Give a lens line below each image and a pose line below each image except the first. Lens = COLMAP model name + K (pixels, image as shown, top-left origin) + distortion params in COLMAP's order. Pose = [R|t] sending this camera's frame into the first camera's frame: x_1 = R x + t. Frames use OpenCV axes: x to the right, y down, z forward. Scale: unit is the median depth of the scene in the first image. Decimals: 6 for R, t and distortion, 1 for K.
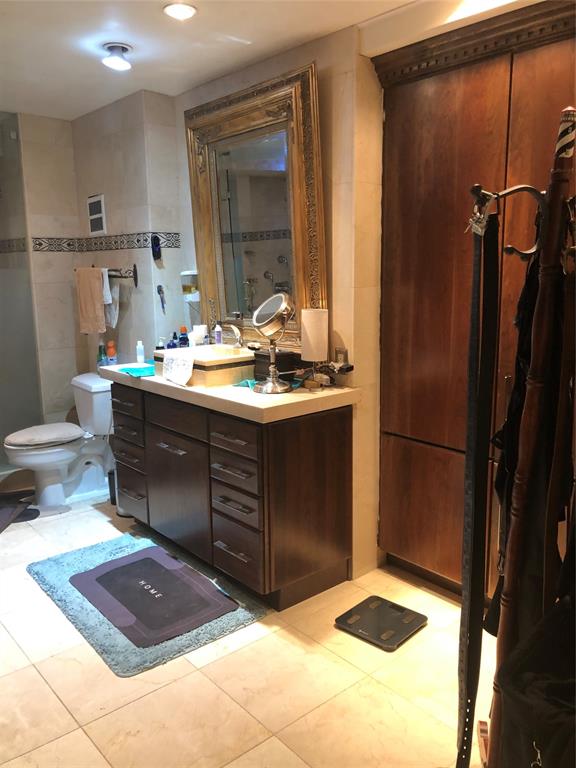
lens RADIAL K [[641.2, 0, 288.0], [0, 641.2, 384.0], [0, 0, 1]] dist [0.016515, 0.014133]
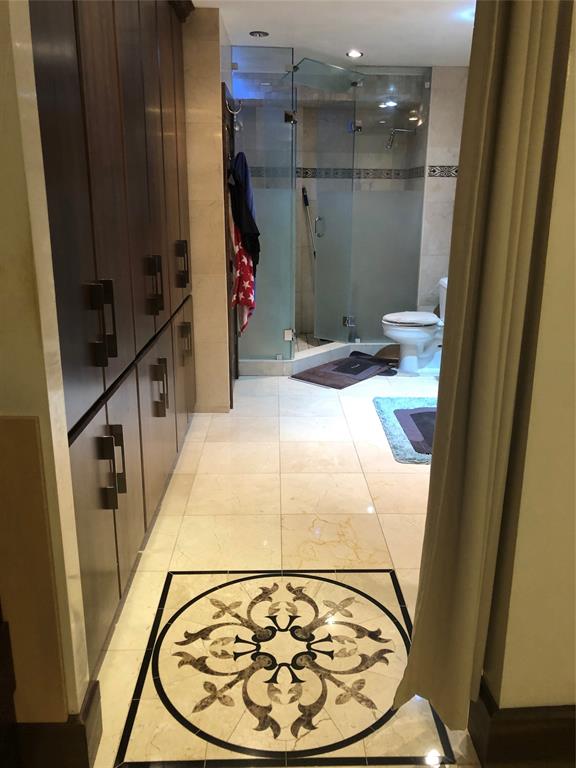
lens RADIAL K [[641.2, 0, 288.0], [0, 641.2, 384.0], [0, 0, 1]] dist [0.016515, 0.014133]
pose [[0.776293, 0.196897, -0.598833, 0.256786], [-0.133504, 0.979771, 0.149083, 0.049888], [0.616073, -0.035785, 0.786876, -0.218808]]
